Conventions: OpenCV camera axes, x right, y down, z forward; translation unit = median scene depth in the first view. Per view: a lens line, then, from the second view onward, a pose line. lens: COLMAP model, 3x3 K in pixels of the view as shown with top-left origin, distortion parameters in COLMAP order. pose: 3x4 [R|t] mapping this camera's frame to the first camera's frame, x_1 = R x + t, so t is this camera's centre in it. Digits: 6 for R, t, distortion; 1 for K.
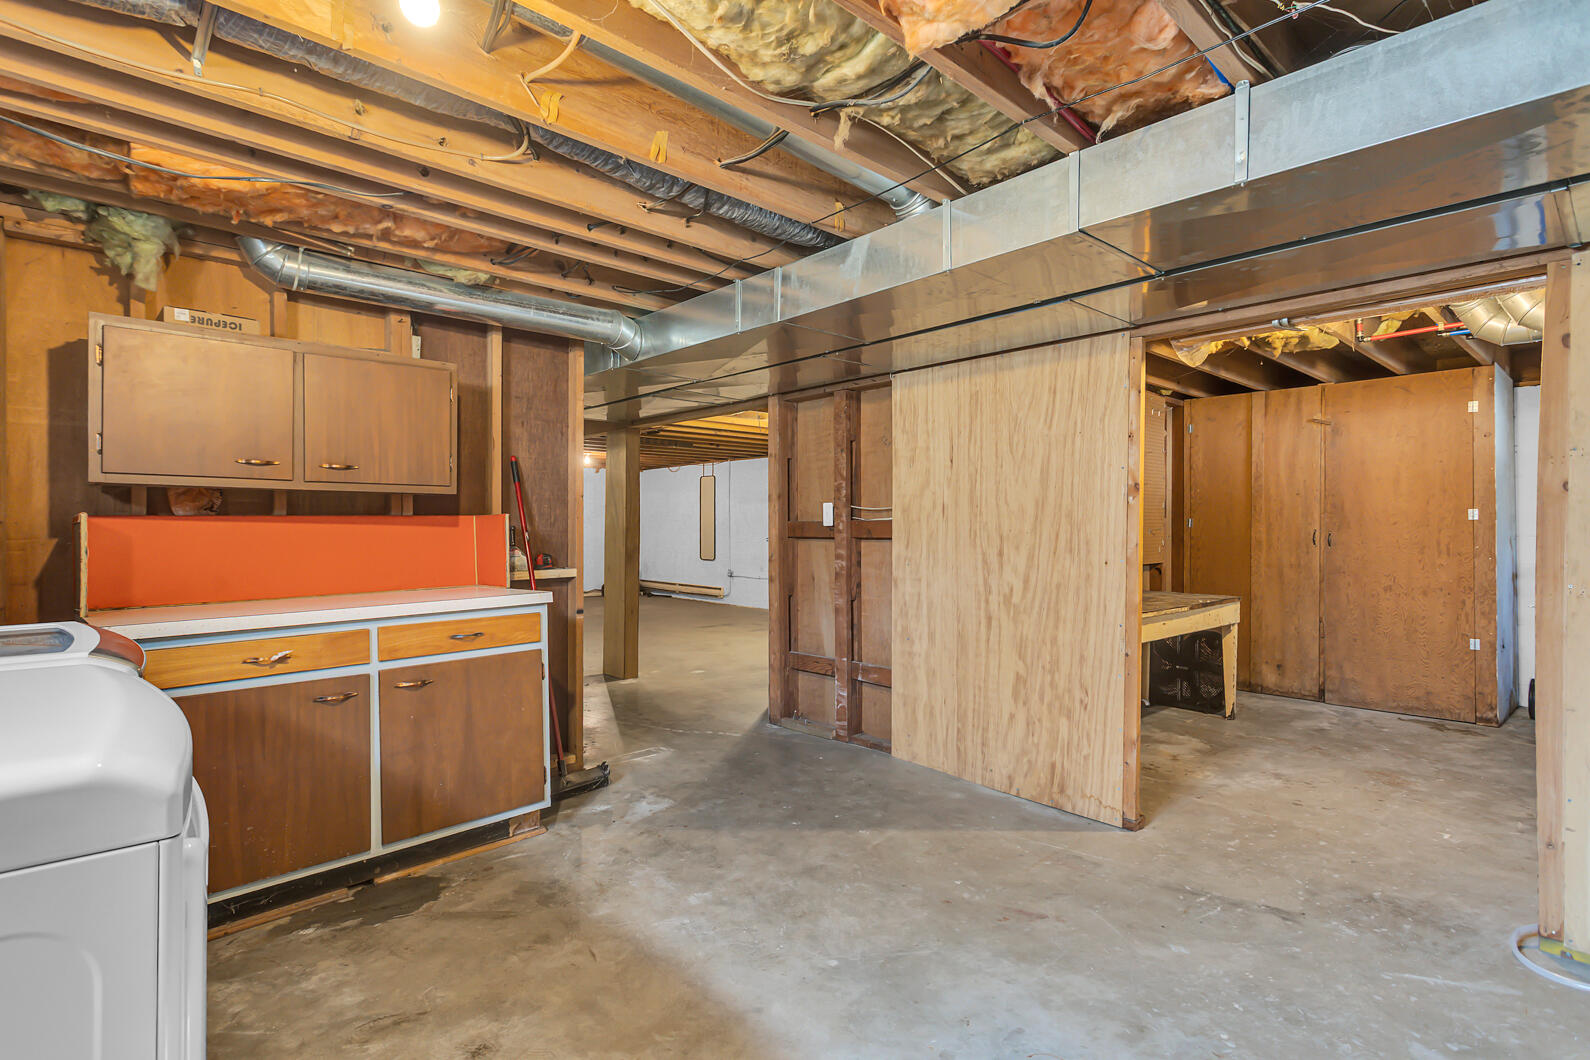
lens RADIAL K [[748.8, 0, 791.1], [0, 748.8, 530.5], [0, 0, 1]] dist [-0.004956, 0.000109]
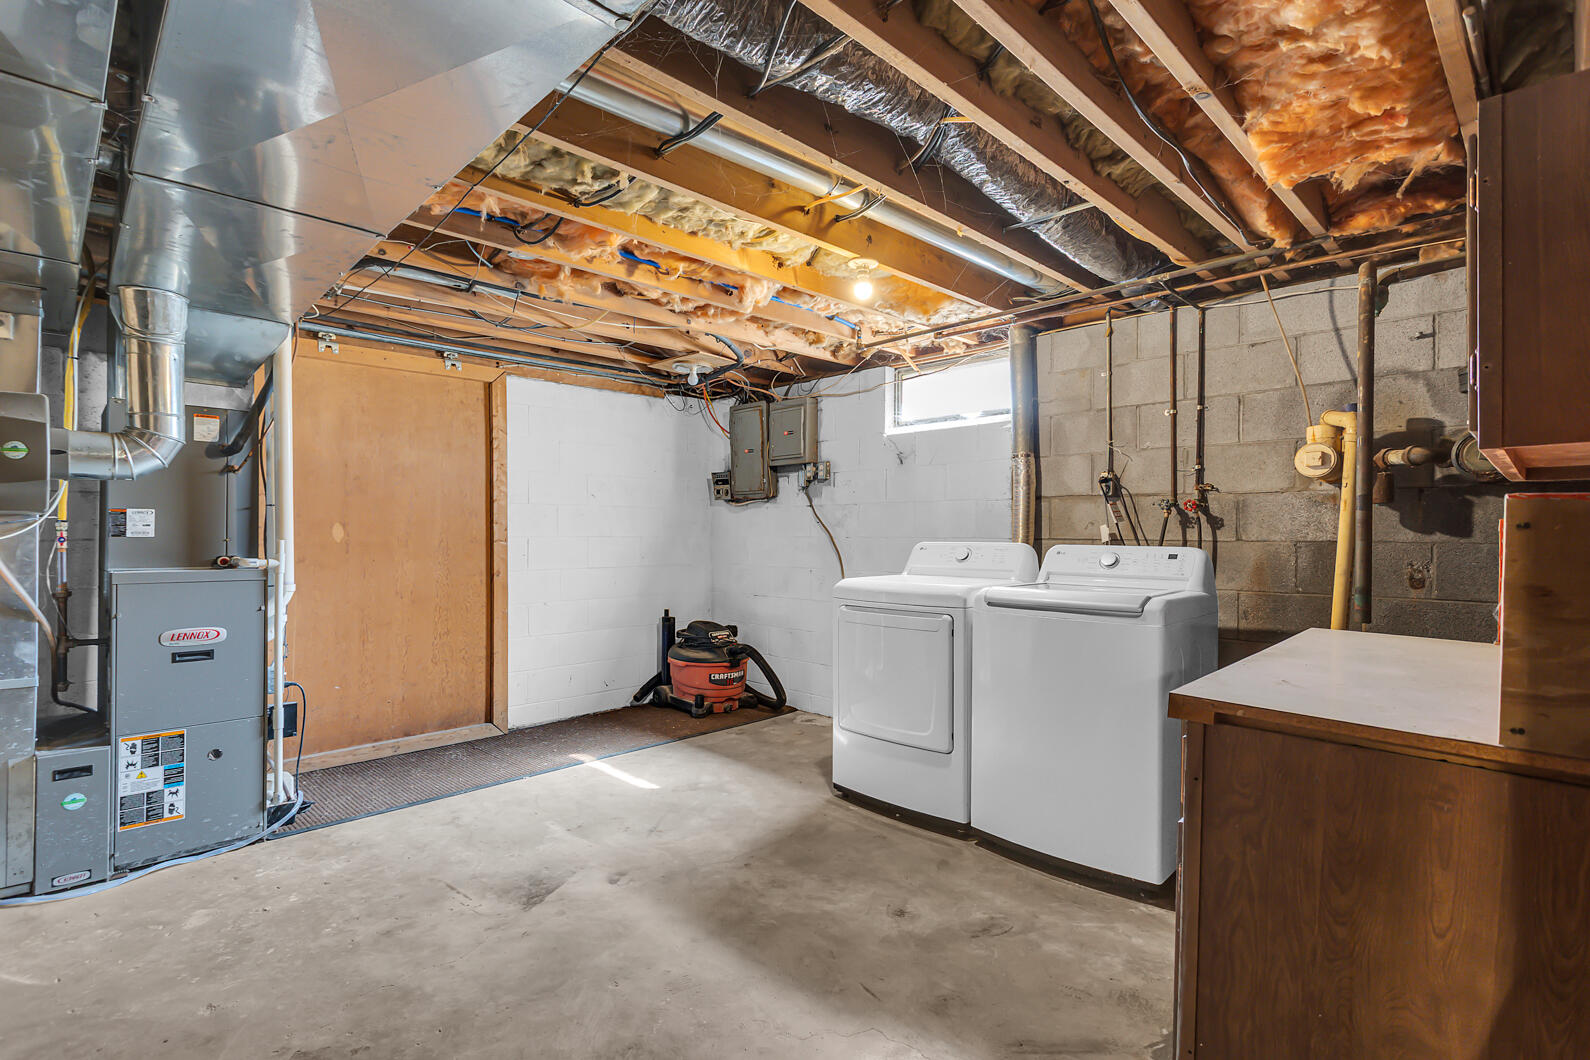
lens RADIAL K [[748.8, 0, 791.1], [0, 748.8, 530.5], [0, 0, 1]] dist [-0.004956, 0.000109]
pose [[-0.999076, -0.004962, -0.042692, -0.075999], [-0.004821, 0.999983, -0.003392, -0.000806], [0.042708, -0.003183, -0.999083, 1.168706]]
